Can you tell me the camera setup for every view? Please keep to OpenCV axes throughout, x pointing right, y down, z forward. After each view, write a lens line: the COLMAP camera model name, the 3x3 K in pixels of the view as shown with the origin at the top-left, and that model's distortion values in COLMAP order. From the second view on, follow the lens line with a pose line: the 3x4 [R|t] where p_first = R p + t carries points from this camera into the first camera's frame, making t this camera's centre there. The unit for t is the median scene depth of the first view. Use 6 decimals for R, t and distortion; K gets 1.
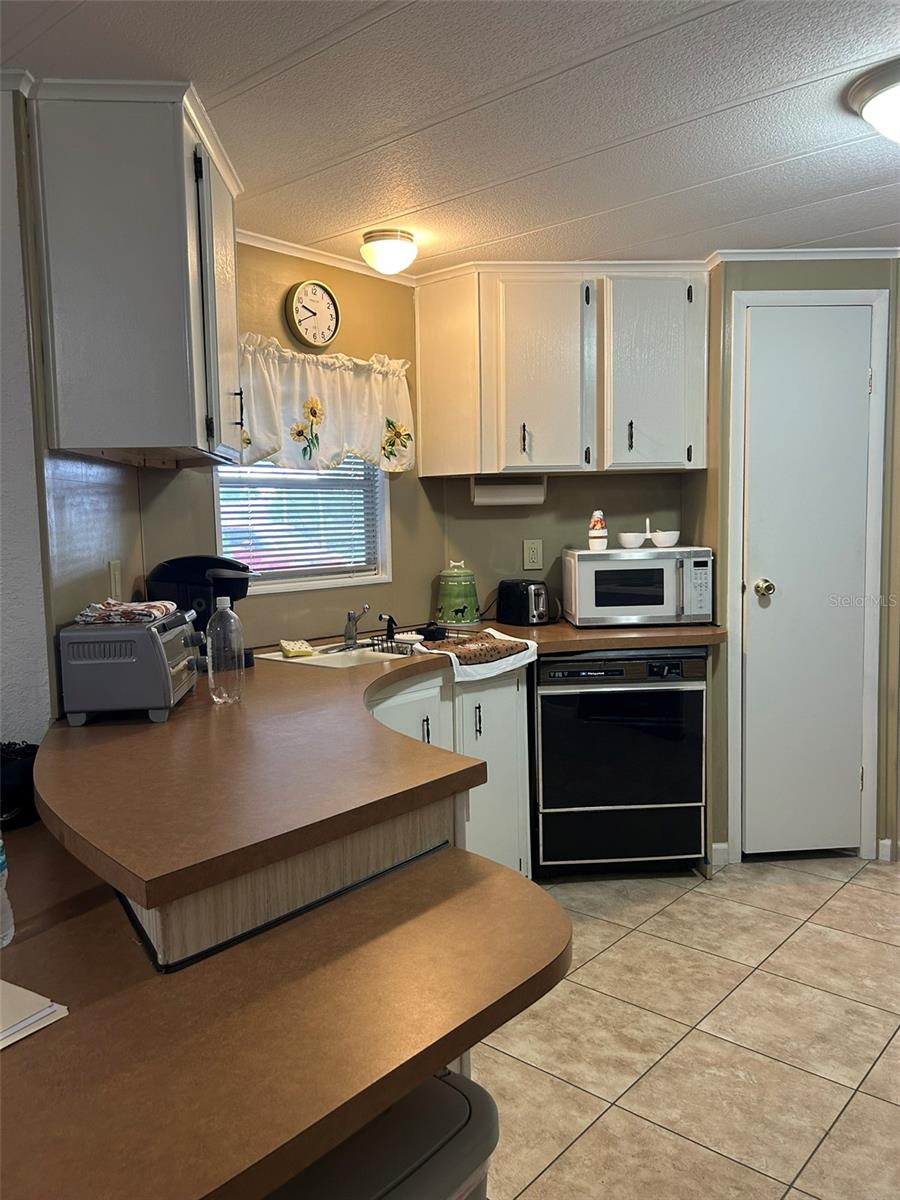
lens RADIAL K [[906.6, 0, 445.2], [0, 906.6, 593.5], [0, 0, 1]] dist [0.040833, -0.031190]
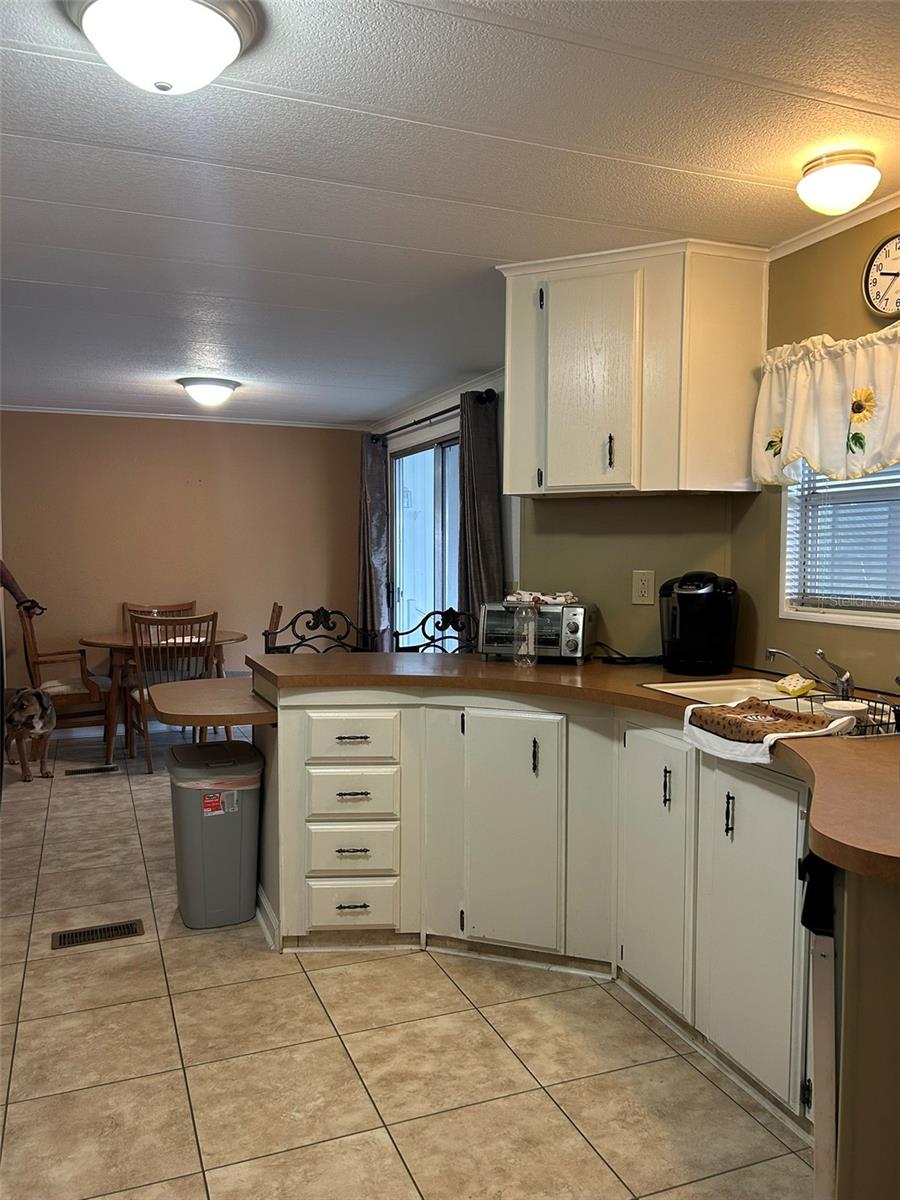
lens RADIAL K [[906.6, 0, 445.1], [0, 906.6, 605.5], [0, 0, 1]] dist [0.040833, -0.031190]
pose [[-0.452752, 0.070964, -0.888808, 1.070090], [-0.077021, 0.989989, 0.118277, -0.131858], [0.888303, 0.122007, -0.442754, 1.496714]]
